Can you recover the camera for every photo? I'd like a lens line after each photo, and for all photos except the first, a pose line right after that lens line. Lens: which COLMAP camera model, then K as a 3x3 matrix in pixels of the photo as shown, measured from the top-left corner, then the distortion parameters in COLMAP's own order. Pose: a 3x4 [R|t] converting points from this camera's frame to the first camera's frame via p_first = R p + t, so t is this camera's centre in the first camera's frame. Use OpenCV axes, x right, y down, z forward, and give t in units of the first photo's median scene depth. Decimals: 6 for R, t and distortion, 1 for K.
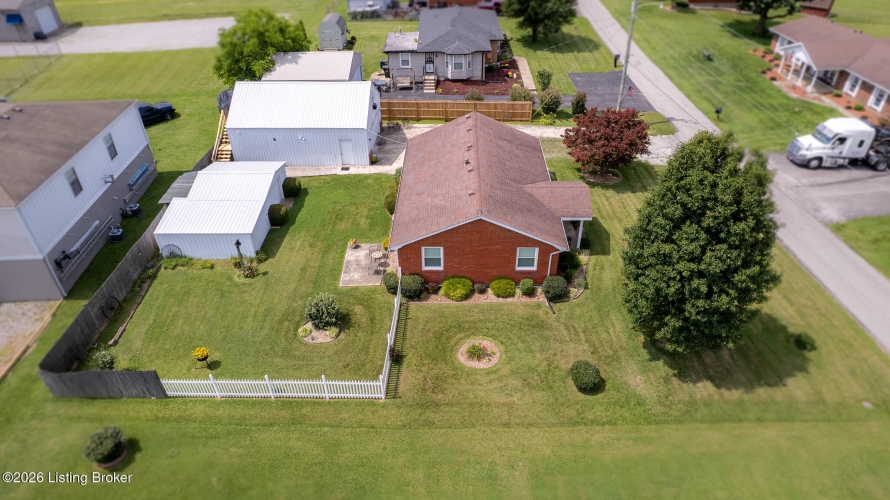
lens RADIAL K [[569.9, 0, 450.6], [0, 569.9, 247.2], [0, 0, 1]] dist [-0.078256, 0.073378]
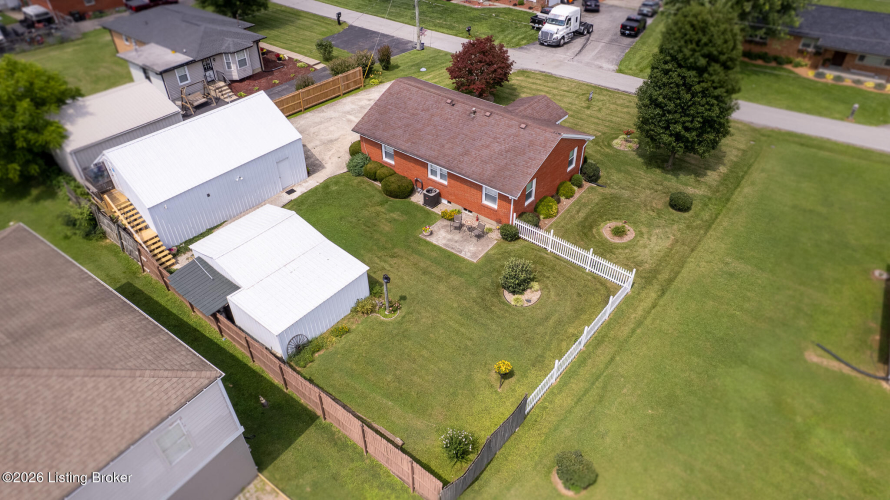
lens RADIAL K [[569.9, 0, 450.6], [0, 569.9, 247.2], [0, 0, 1]] dist [-0.078256, 0.073378]
pose [[0.619991, -0.487740, 0.614590, -0.804742], [0.457756, 0.861034, 0.221540, -0.191046], [-0.637236, 0.143980, 0.757099, 0.253835]]
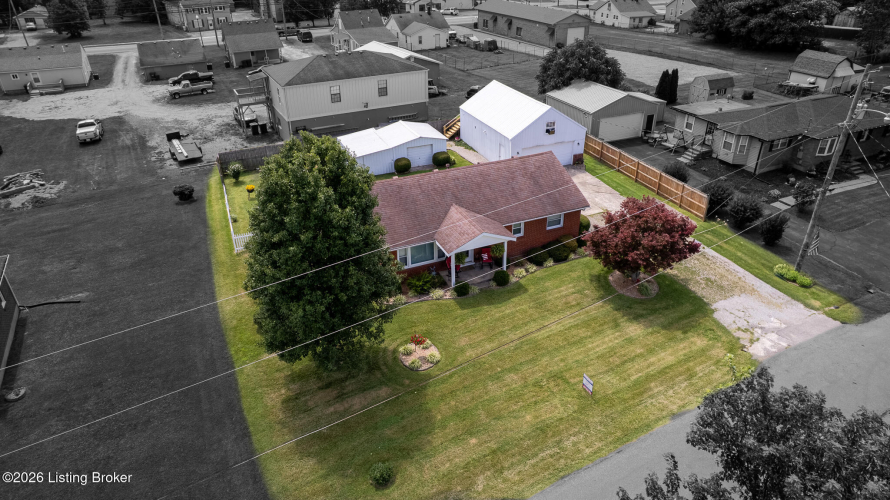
lens RADIAL K [[569.9, 0, 450.6], [0, 569.9, 247.2], [0, 0, 1]] dist [-0.078256, 0.073378]
pose [[0.410749, 0.447112, -0.794592, 0.968168], [-0.523230, 0.829305, 0.196171, -0.243723], [0.746670, 0.335178, 0.574578, 0.448548]]
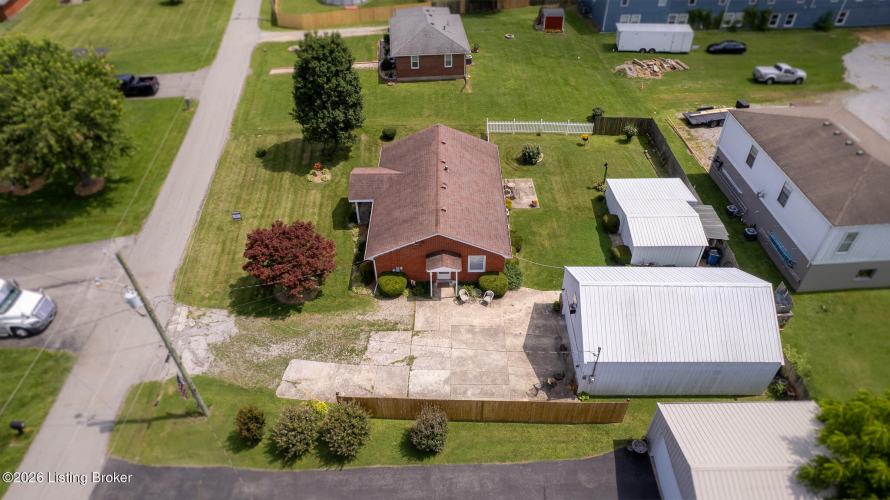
lens RADIAL K [[569.9, 0, 450.6], [0, 569.9, 247.2], [0, 0, 1]] dist [-0.078256, 0.073378]
pose [[-0.999663, 0.024590, -0.008347, 0.033808], [-0.002620, 0.224267, 0.974524, -1.314495], [0.025836, 0.974217, -0.224127, 1.462876]]
